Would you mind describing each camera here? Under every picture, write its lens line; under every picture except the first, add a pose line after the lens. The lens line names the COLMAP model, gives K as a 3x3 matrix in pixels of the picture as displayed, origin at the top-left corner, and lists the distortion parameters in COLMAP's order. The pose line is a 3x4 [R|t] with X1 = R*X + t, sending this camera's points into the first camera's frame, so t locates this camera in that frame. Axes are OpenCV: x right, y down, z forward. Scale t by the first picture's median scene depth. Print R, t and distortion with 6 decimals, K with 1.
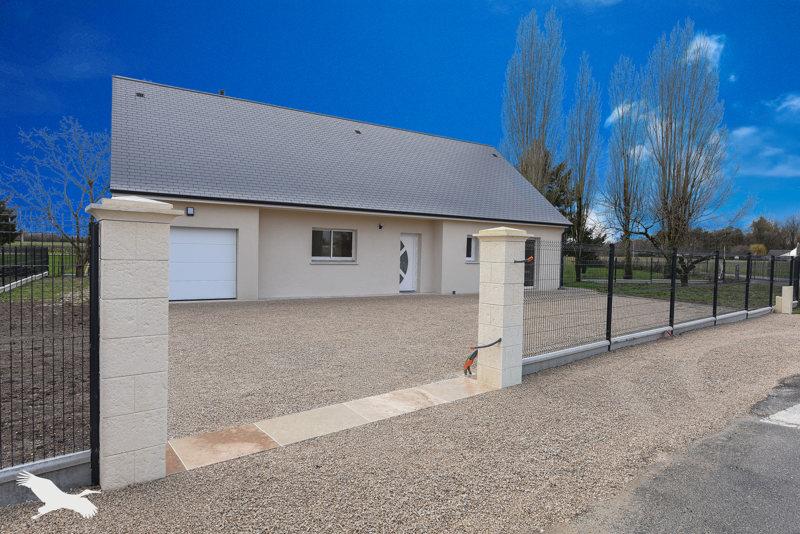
lens RADIAL K [[466.0, 0, 398.9], [0, 466.0, 268.3], [0, 0, 1]] dist [-0.002492, -0.000700]
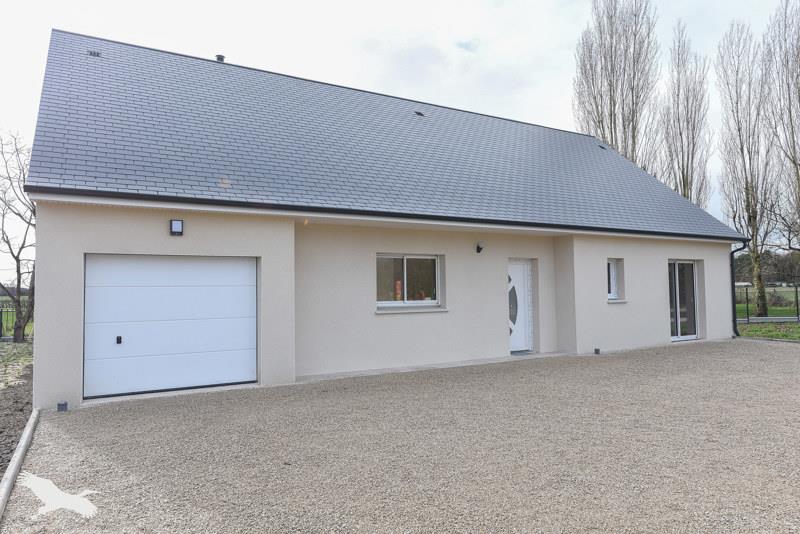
lens RADIAL K [[549.2, 0, 400.8], [0, 549.2, 266.7], [0, 0, 1]] dist [-0.004615, 0.001448]
pose [[0.999142, -0.038374, -0.015577, -0.136757], [0.036929, 0.995755, -0.084308, -0.008303], [0.018746, 0.083660, 0.996318, 0.283174]]
